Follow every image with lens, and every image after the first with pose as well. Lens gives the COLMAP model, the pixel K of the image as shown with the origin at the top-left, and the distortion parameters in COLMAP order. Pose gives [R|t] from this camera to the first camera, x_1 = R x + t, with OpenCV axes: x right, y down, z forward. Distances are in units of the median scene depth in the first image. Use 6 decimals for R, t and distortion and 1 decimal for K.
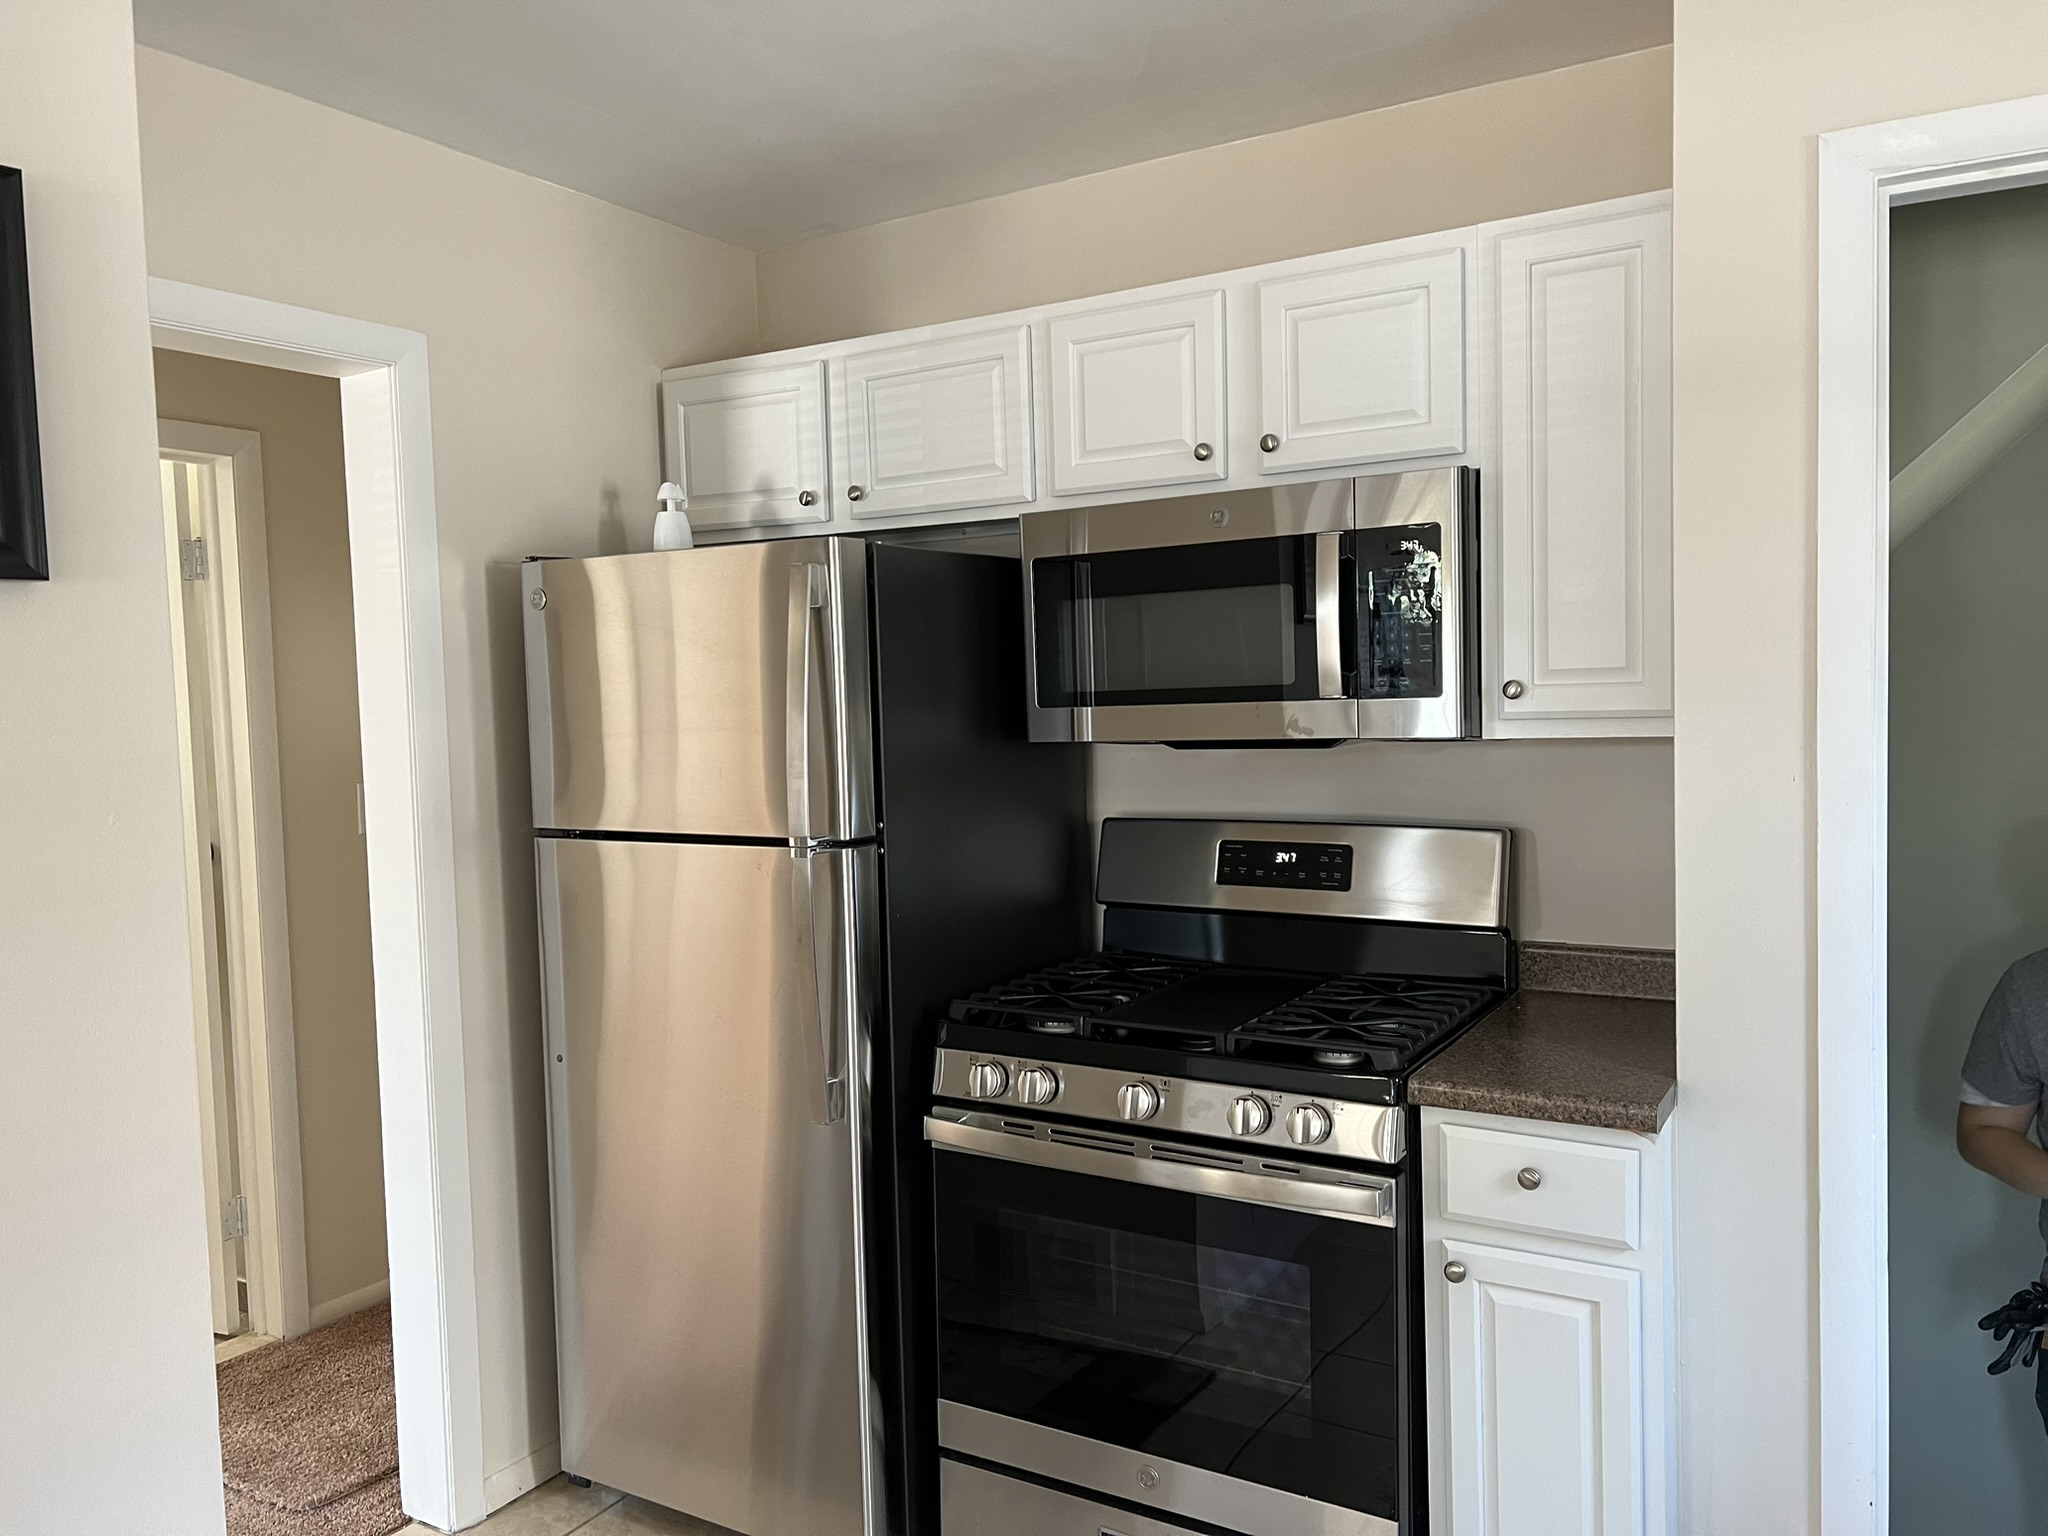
lens RADIAL K [[1526.9, 0, 1040.6], [0, 1526.9, 782.0], [0, 0, 1]] dist [0.047832, -0.054413]
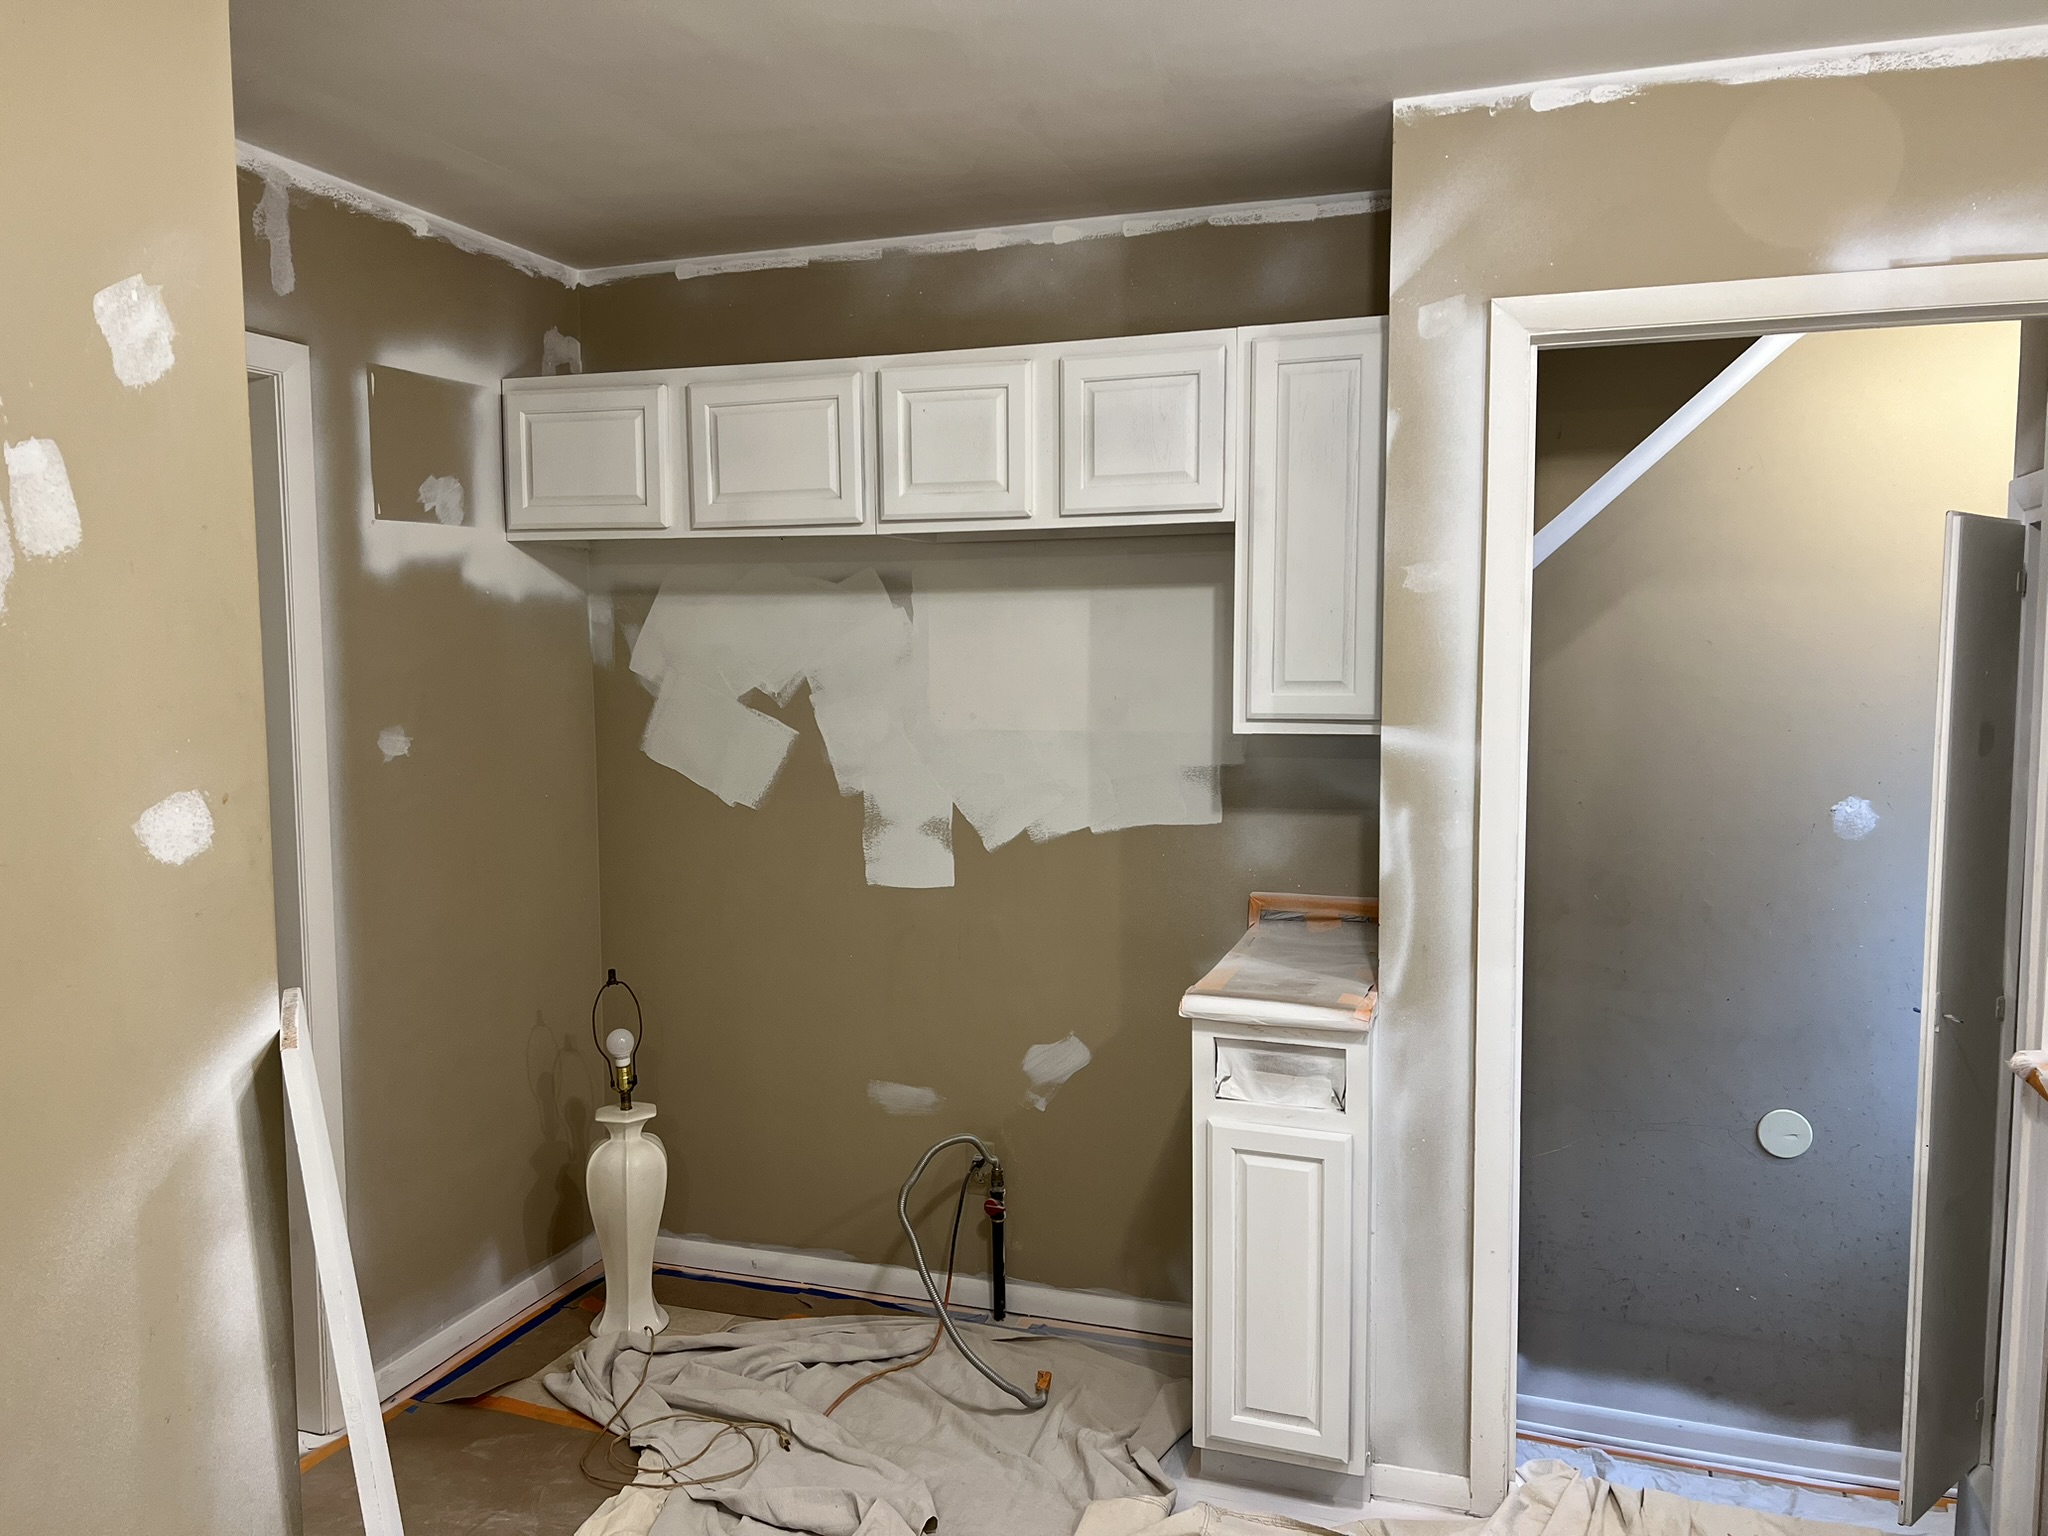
lens RADIAL K [[1526.9, 0, 1024.8], [0, 1526.9, 780.0], [0, 0, 1]] dist [0.047832, -0.054413]
pose [[0.979239, 0.006823, 0.202593, -0.134647], [-0.011647, 0.999676, 0.022624, -0.015832], [-0.202373, -0.024514, 0.979002, -0.201366]]
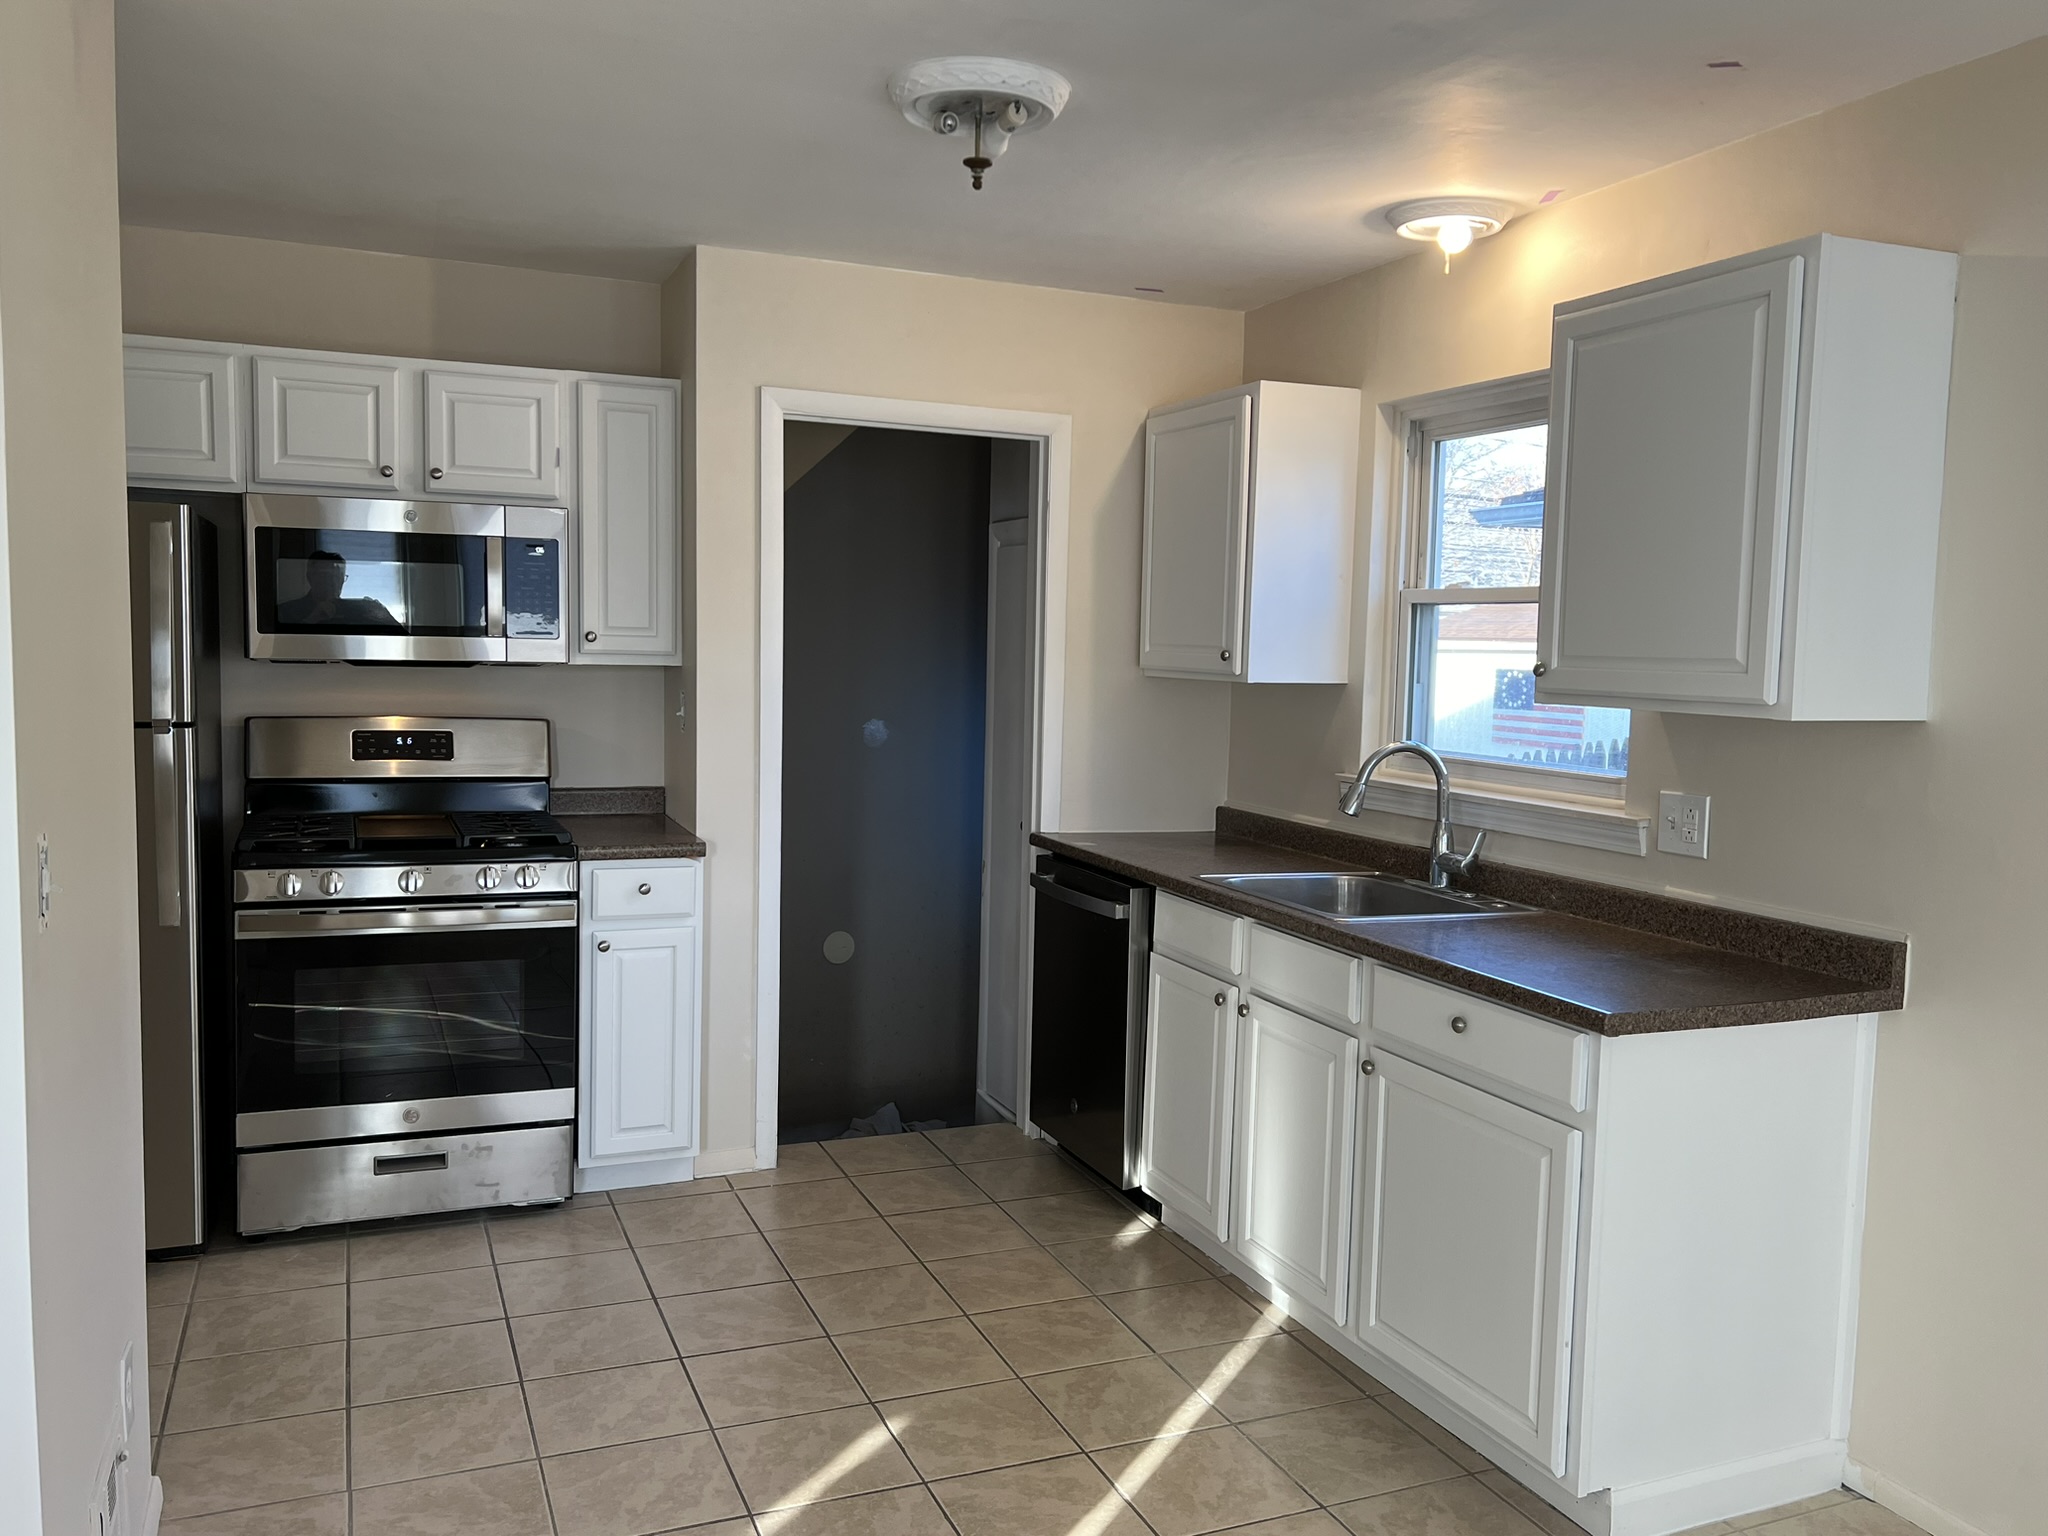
lens RADIAL K [[1598.3, 0, 1033.3], [0, 1598.3, 774.1], [0, 0, 1]] dist [0.025202, -0.017283]
pose [[0.590570, -0.024742, 0.806607, -0.848209], [0.007792, 0.999658, 0.024958, 0.054199], [-0.806949, -0.008455, 0.590561, -0.492871]]
